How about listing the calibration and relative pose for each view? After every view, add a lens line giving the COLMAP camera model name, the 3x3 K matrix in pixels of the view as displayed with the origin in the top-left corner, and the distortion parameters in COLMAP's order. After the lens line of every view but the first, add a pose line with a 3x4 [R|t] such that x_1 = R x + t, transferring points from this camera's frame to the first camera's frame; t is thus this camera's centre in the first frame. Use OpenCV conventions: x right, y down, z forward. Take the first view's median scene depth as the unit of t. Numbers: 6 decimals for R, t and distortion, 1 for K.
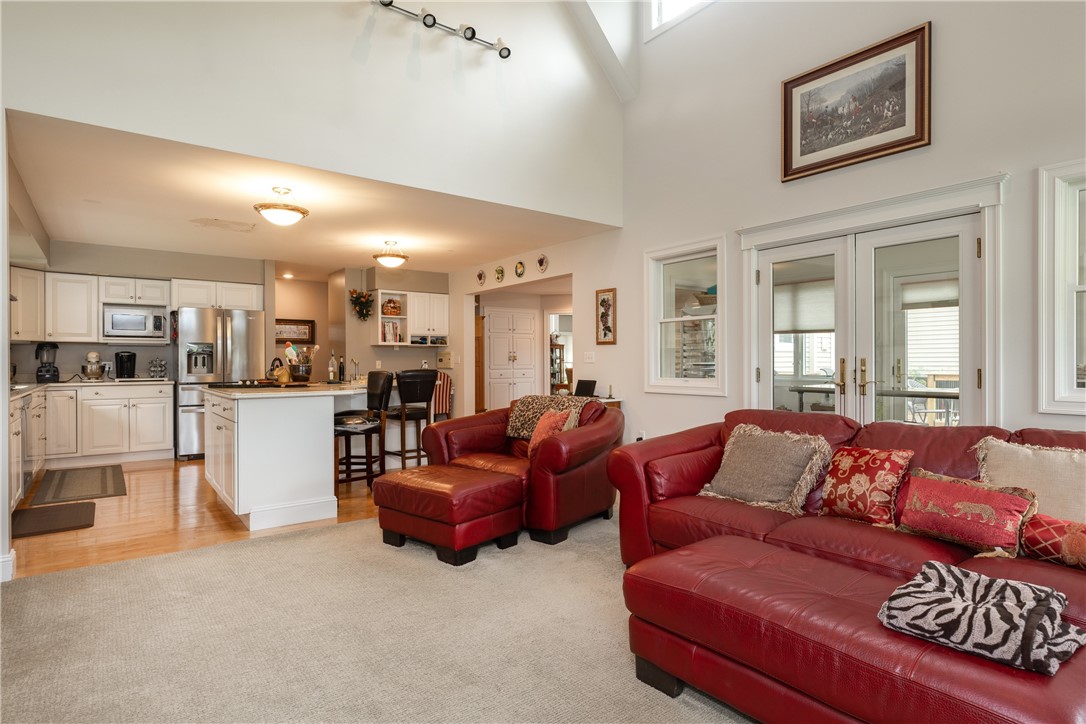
lens RADIAL K [[559.0, 0, 542.6], [0, 559.0, 363.0], [0, 0, 1]] dist [-0.004740, -0.001042]
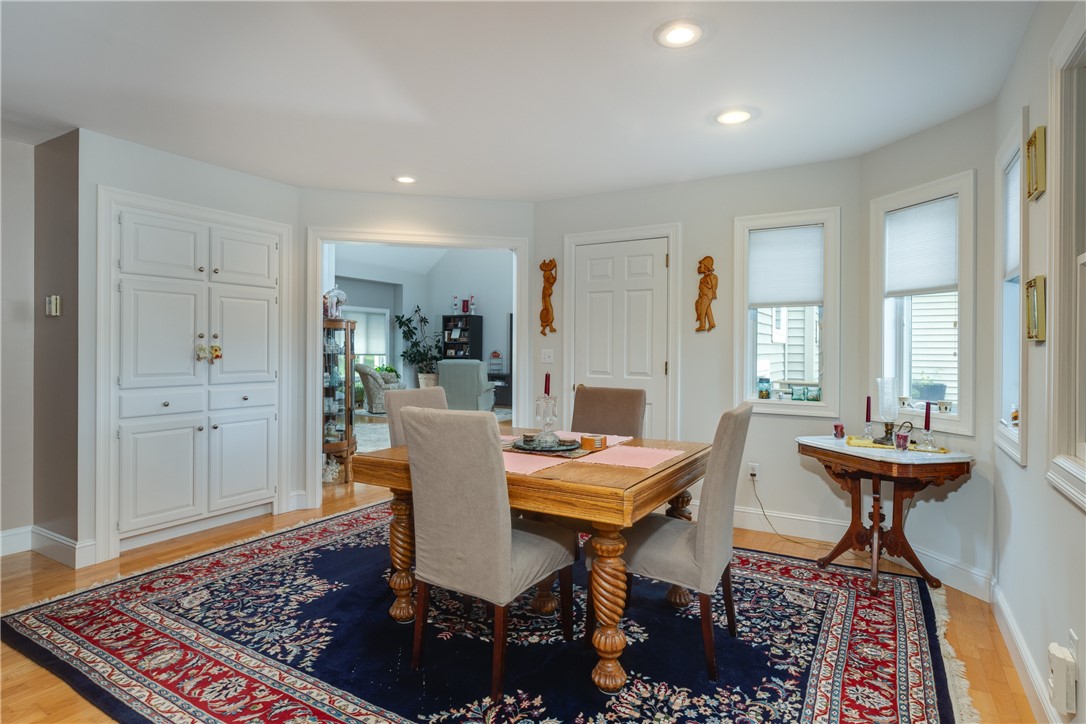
lens RADIAL K [[559.0, 0, 539.9], [0, 559.0, 357.7], [0, 0, 1]] dist [-0.004740, -0.001042]
pose [[0.935106, -0.009278, 0.354248, 0.017542], [0.006528, 0.999939, 0.008956, -0.007479], [-0.354309, -0.006062, 0.935109, 0.547576]]
